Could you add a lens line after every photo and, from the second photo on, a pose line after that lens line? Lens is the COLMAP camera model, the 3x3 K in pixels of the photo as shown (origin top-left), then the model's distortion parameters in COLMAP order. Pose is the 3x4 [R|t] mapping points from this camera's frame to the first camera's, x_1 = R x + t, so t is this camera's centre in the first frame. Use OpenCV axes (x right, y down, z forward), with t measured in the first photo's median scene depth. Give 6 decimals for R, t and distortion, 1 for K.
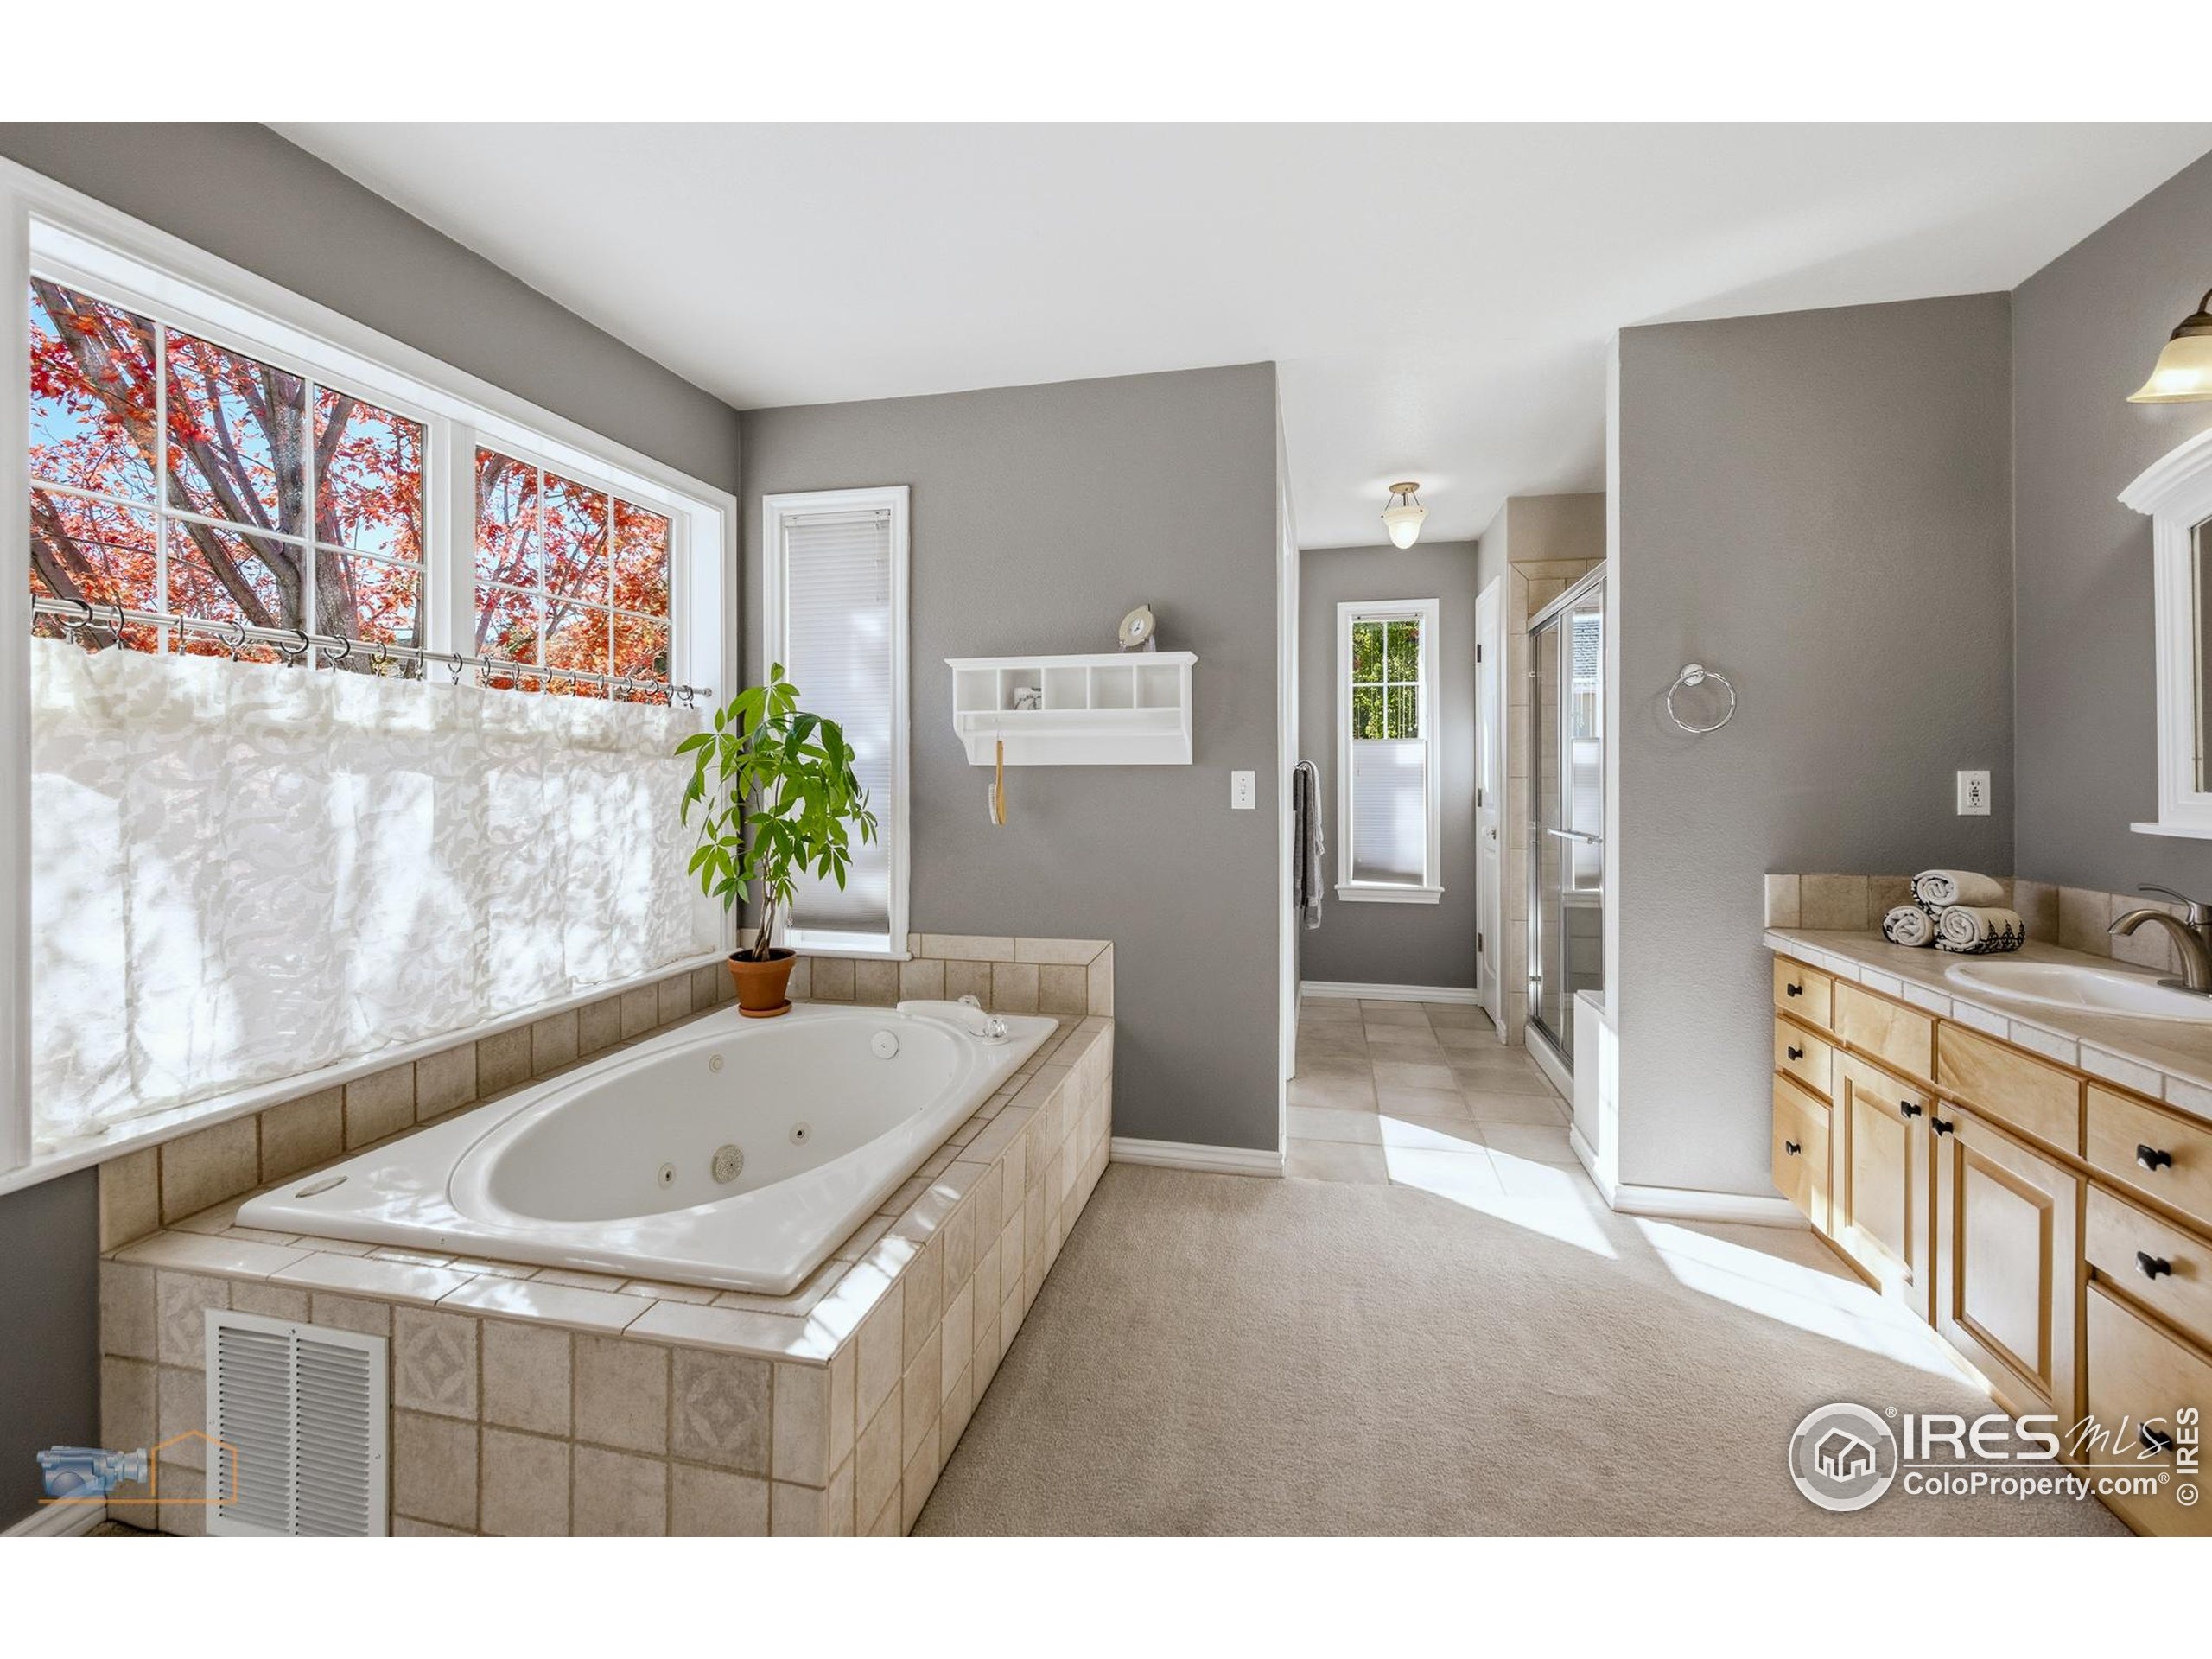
lens RADIAL K [[961.7, 0, 1096.6], [0, 961.7, 772.7], [0, 0, 1]] dist [0.008654, 0.000075]
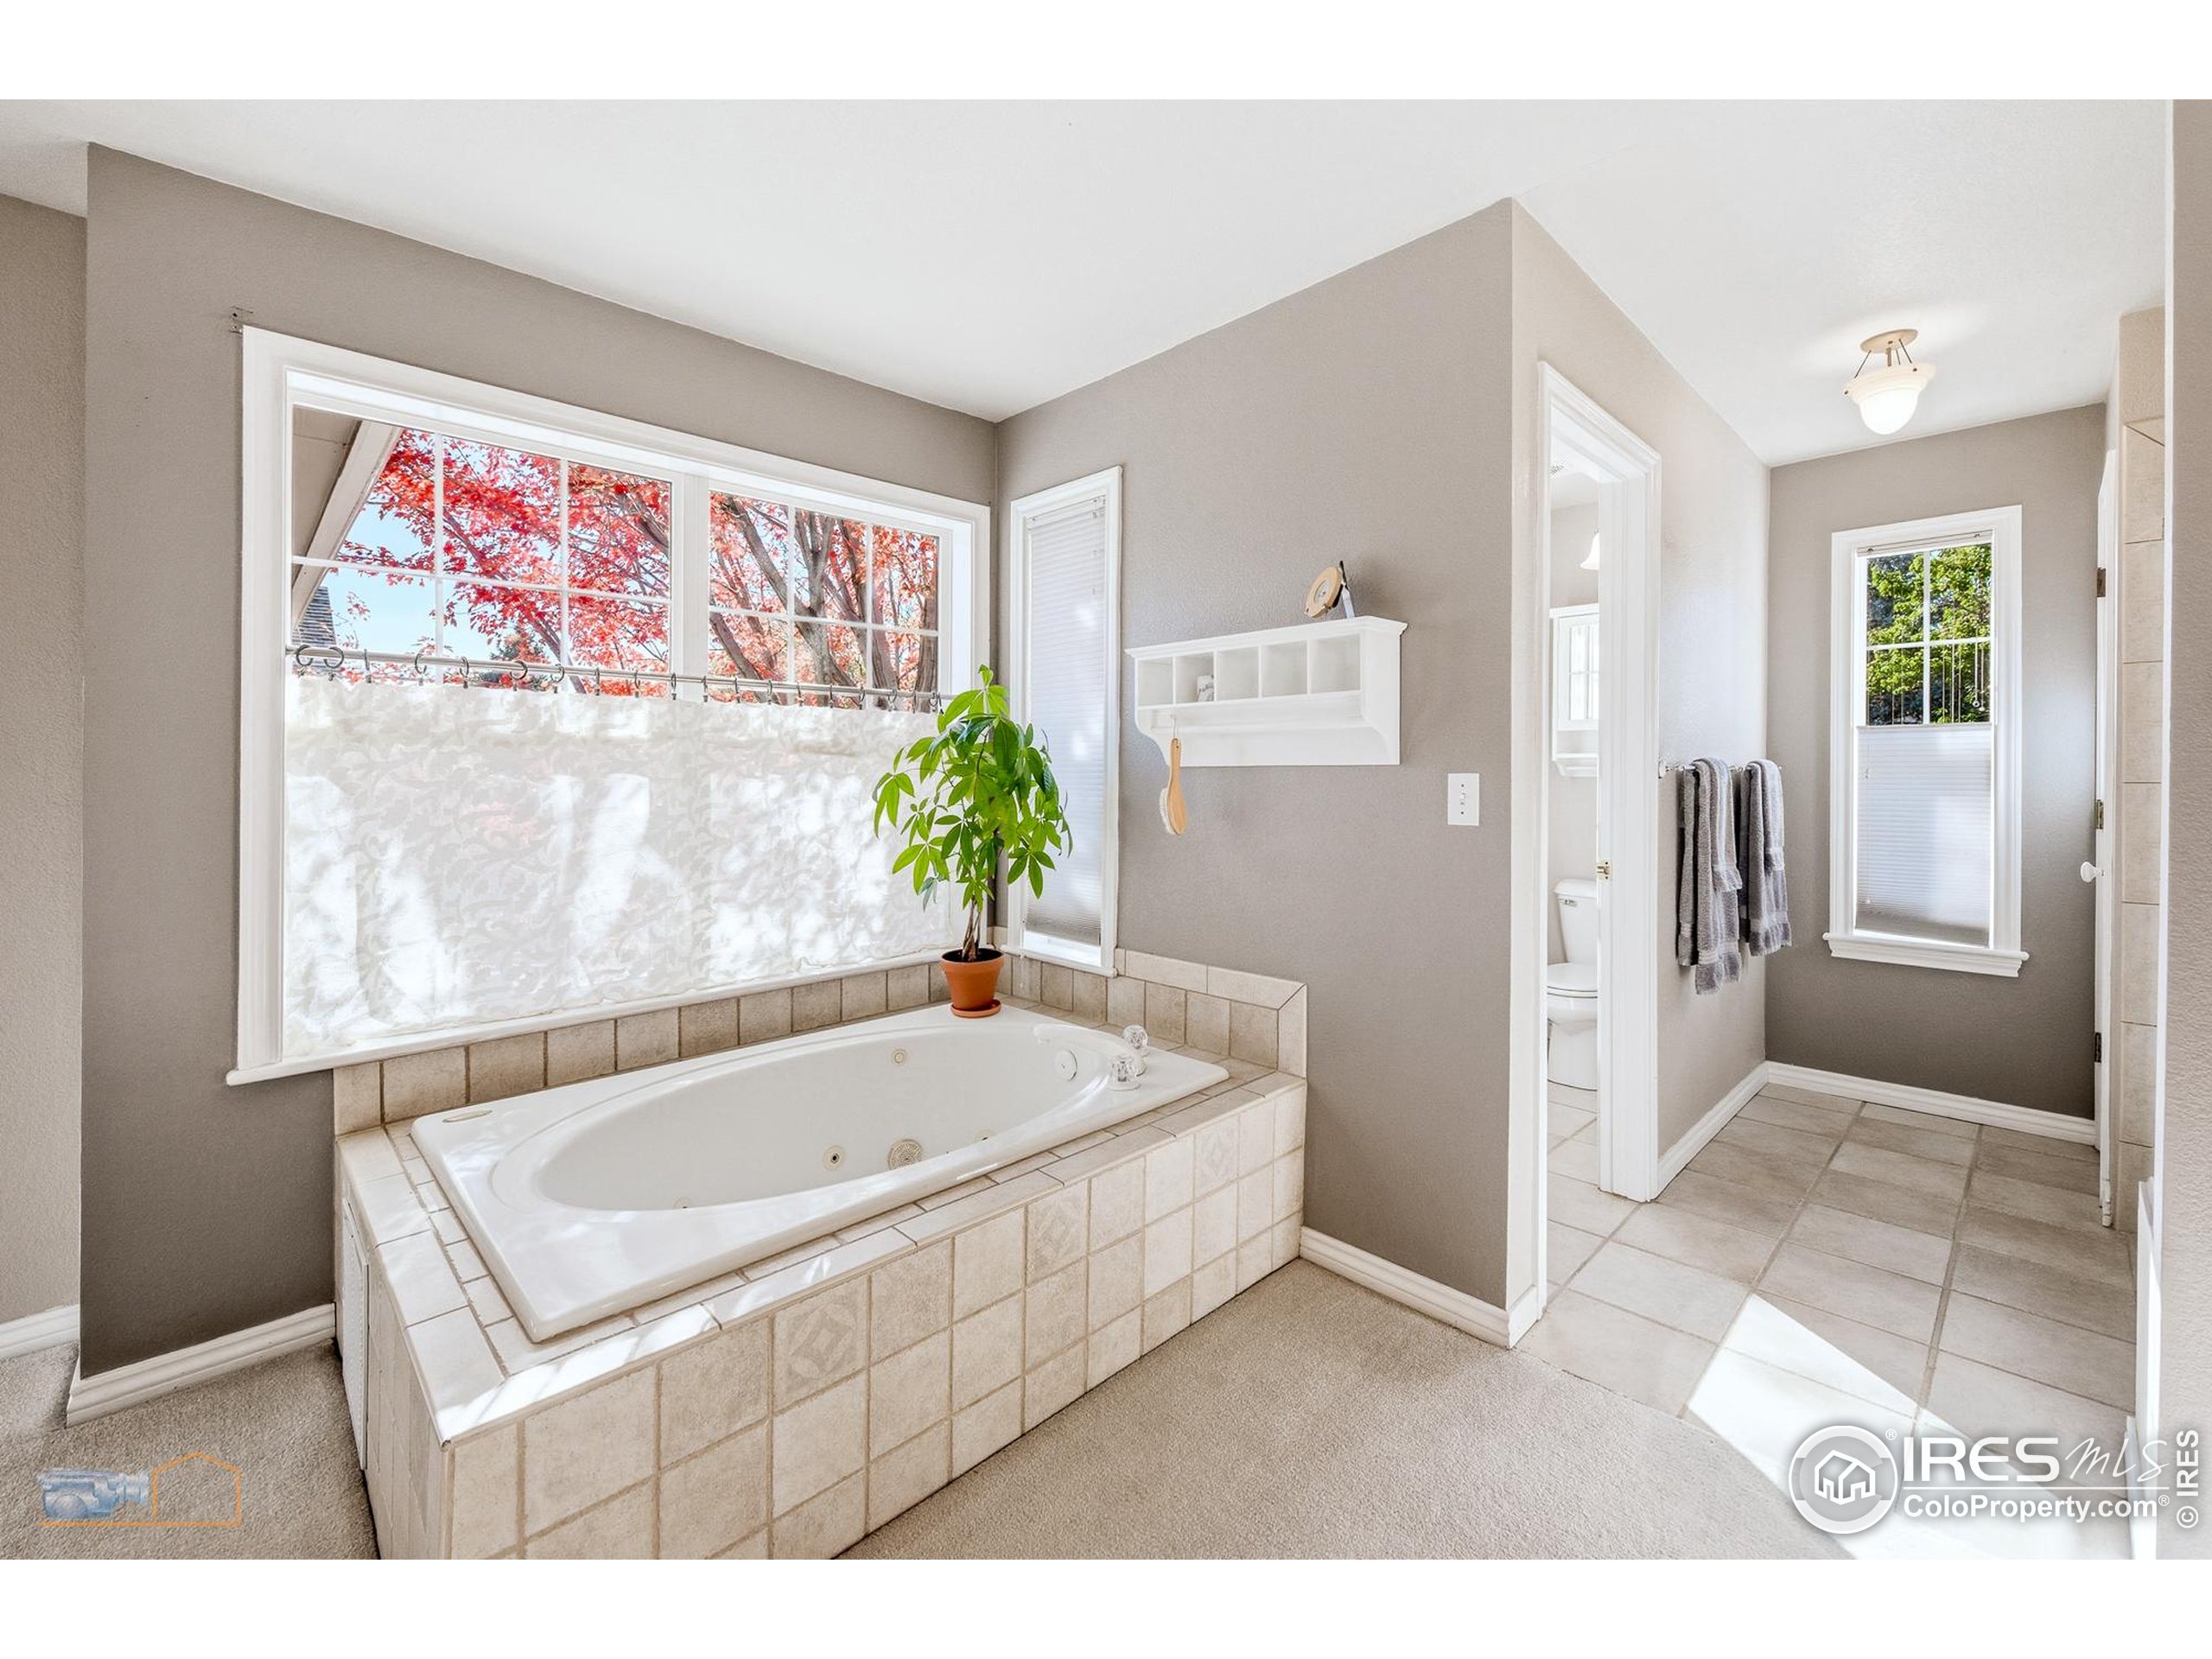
lens RADIAL K [[919.7, 0, 1121.4], [0, 919.7, 774.4], [0, 0, 1]] dist [0.004972, -0.000106]
pose [[0.846601, 0.000629, -0.532228, 0.347112], [0.000231, 0.999999, 0.001550, -0.002055], [0.532228, -0.001435, 0.846600, 0.309665]]
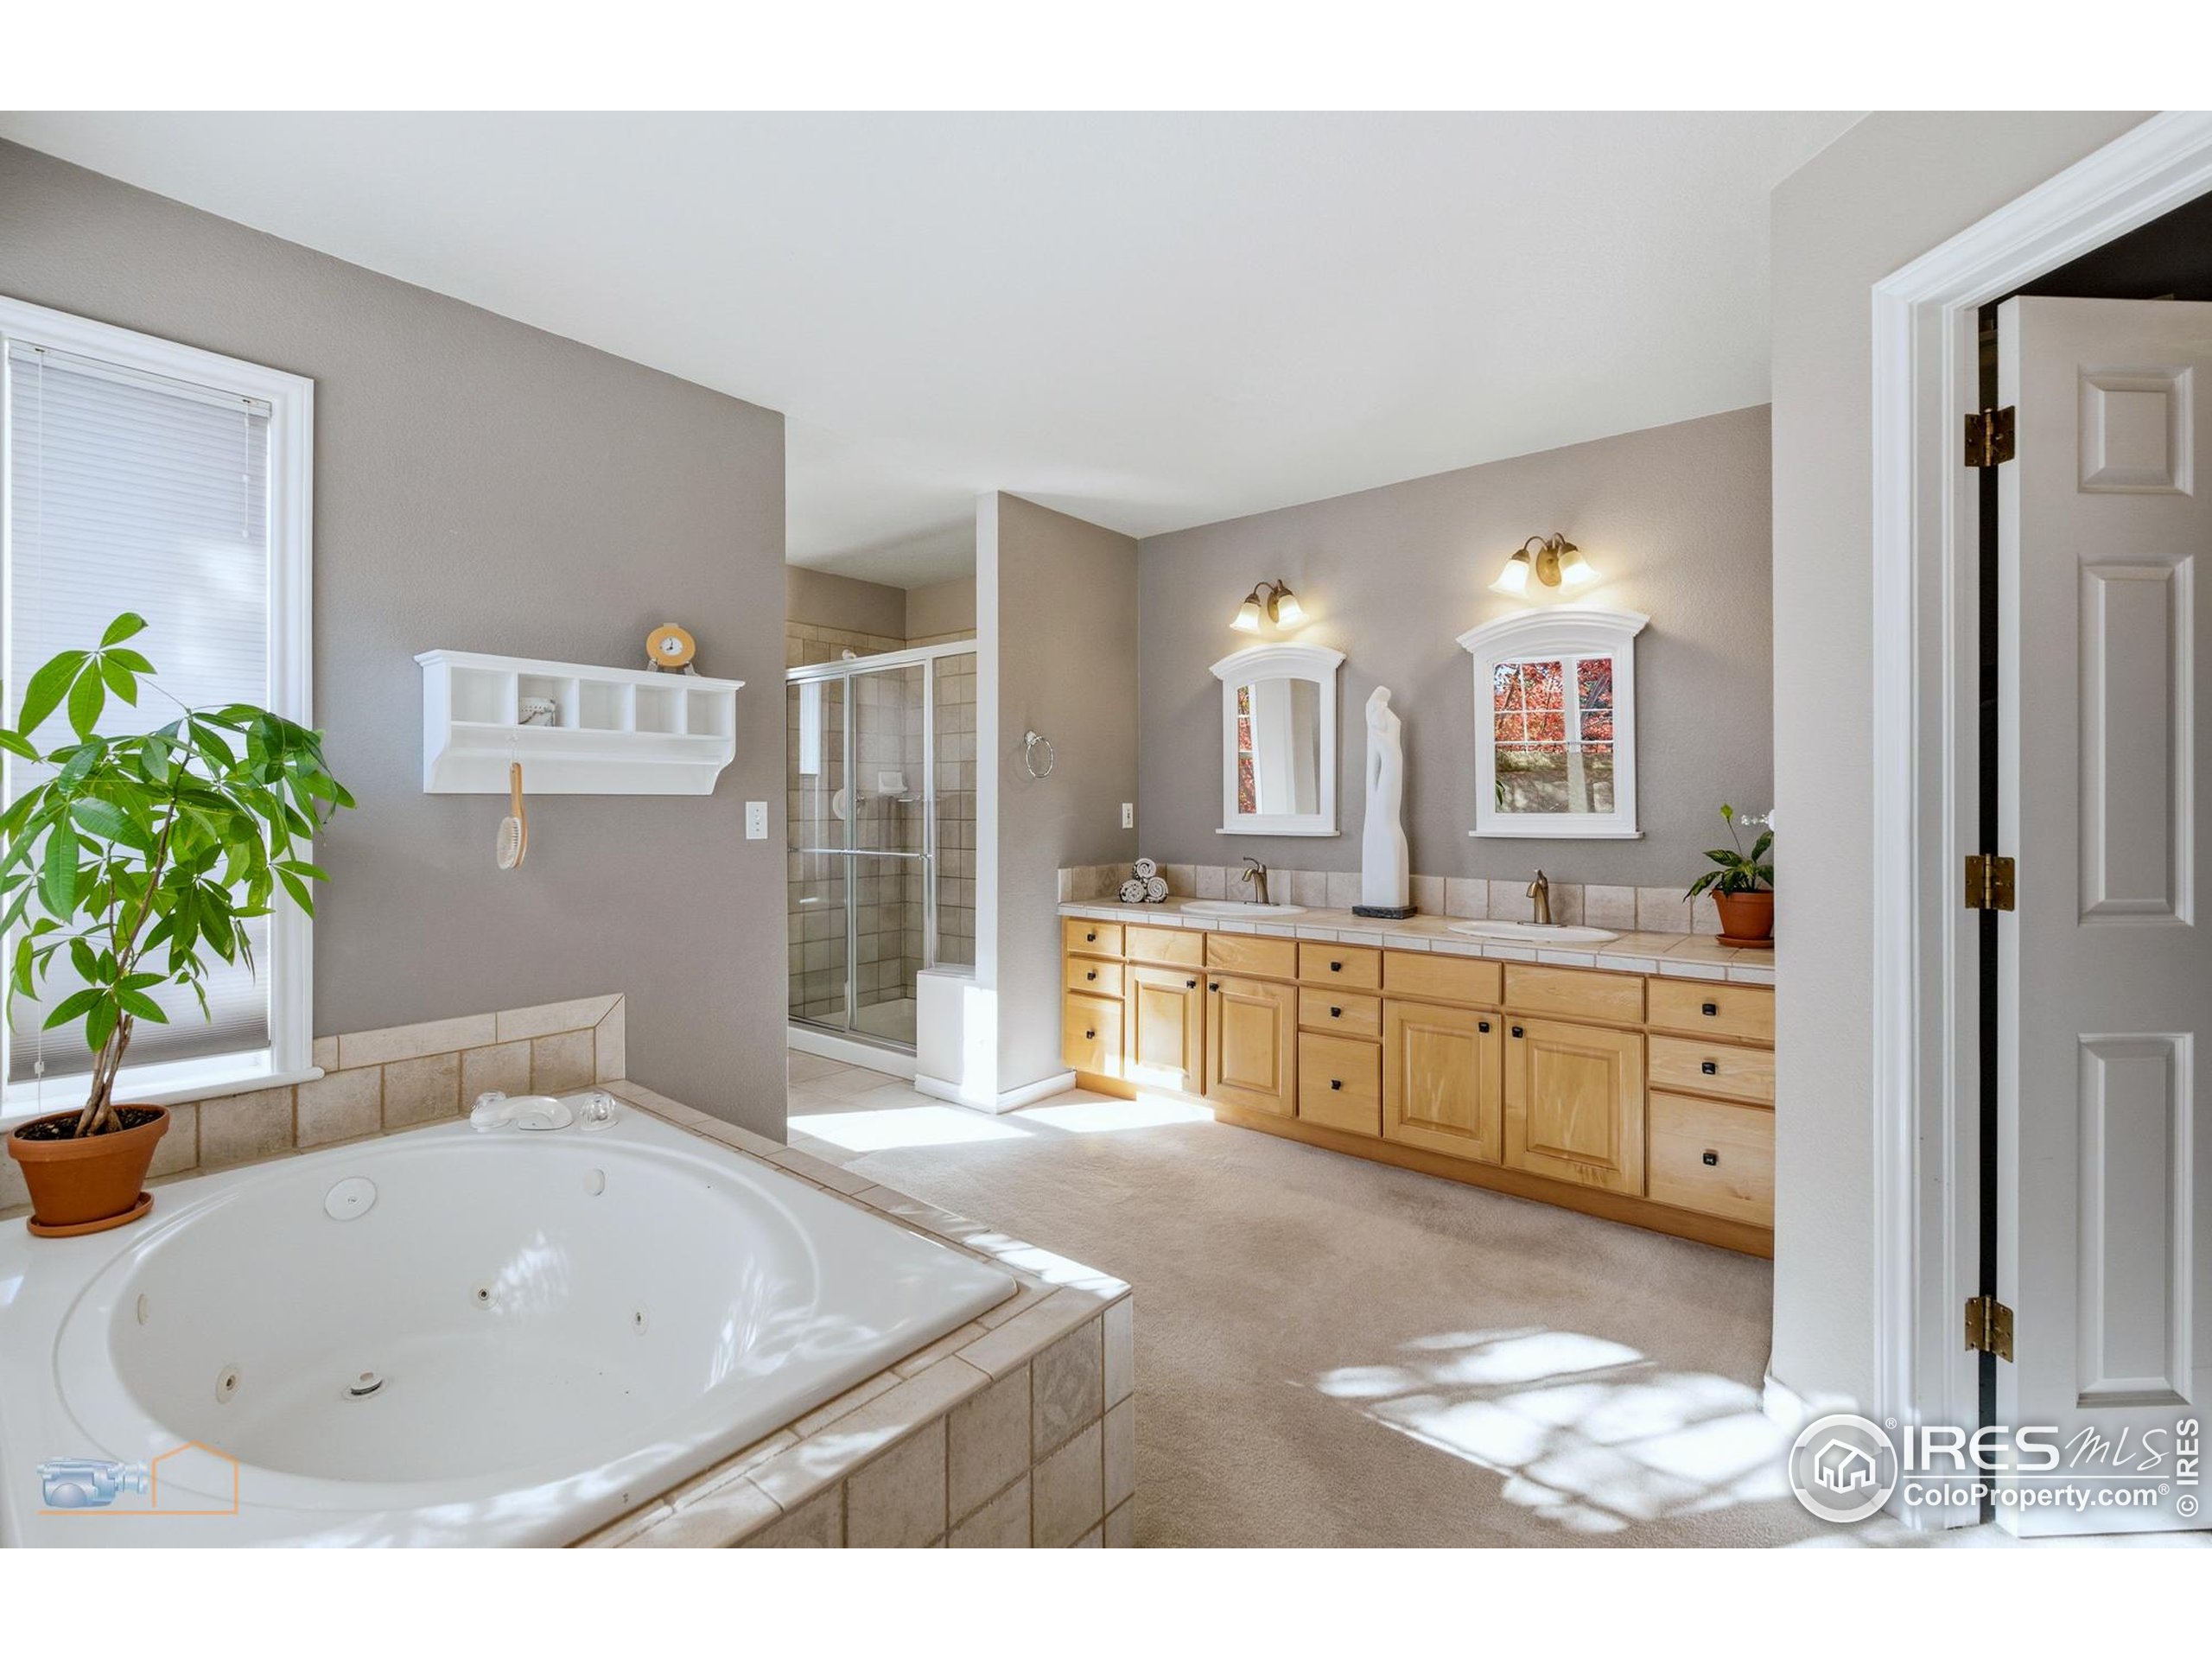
lens RADIAL K [[984.2, 0, 1100.2], [0, 984.2, 789.0], [0, 0, 1]] dist [0.008673, 0.000034]
pose [[0.434955, 0.014150, 0.900341, -0.717738], [-0.004968, 0.999899, -0.013314, -0.003346], [-0.900438, 0.001318, 0.434981, 0.244989]]
